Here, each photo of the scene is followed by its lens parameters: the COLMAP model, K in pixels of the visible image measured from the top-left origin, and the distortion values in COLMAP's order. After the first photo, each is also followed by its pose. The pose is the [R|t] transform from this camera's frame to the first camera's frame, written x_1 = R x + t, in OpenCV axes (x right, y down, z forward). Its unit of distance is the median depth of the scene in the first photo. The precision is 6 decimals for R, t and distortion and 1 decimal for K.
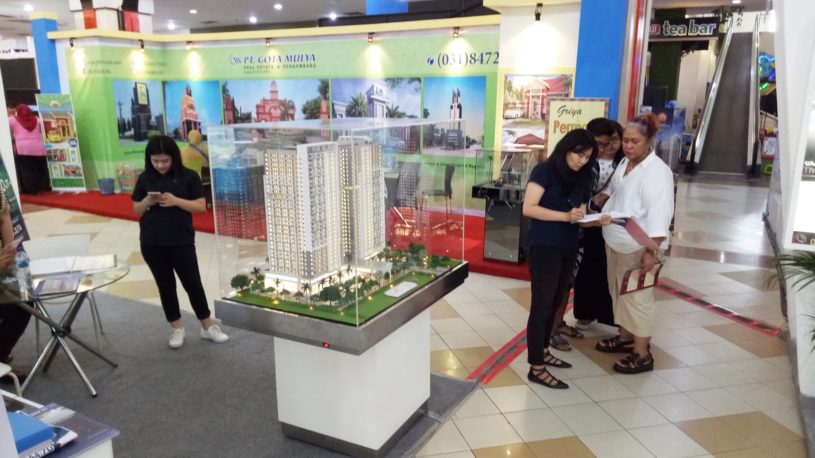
lens RADIAL K [[591.8, 0, 410.9], [0, 591.8, 217.2], [0, 0, 1]] dist [0.029203, -0.007122]
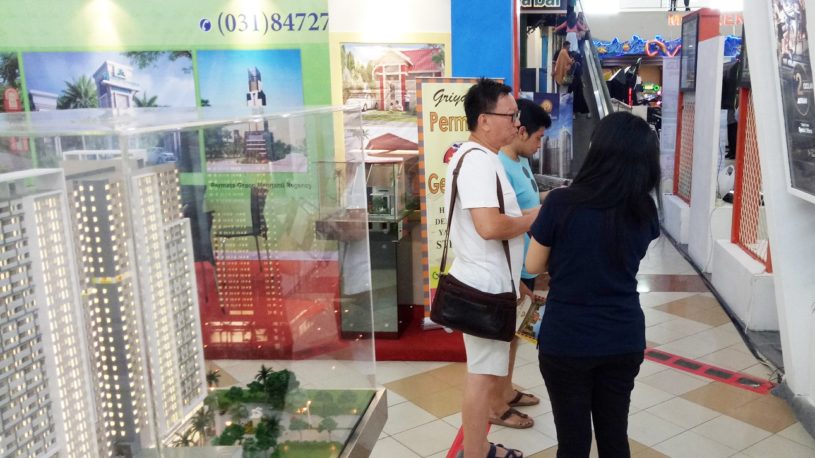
lens RADIAL K [[591.8, 0, 410.9], [0, 591.8, 217.2], [0, 0, 1]] dist [0.029203, -0.007122]
pose [[0.906554, -0.092923, 0.411735, -0.051708], [0.094325, 0.995397, 0.016964, -0.051052], [-0.411416, 0.023458, 0.911146, 0.352244]]
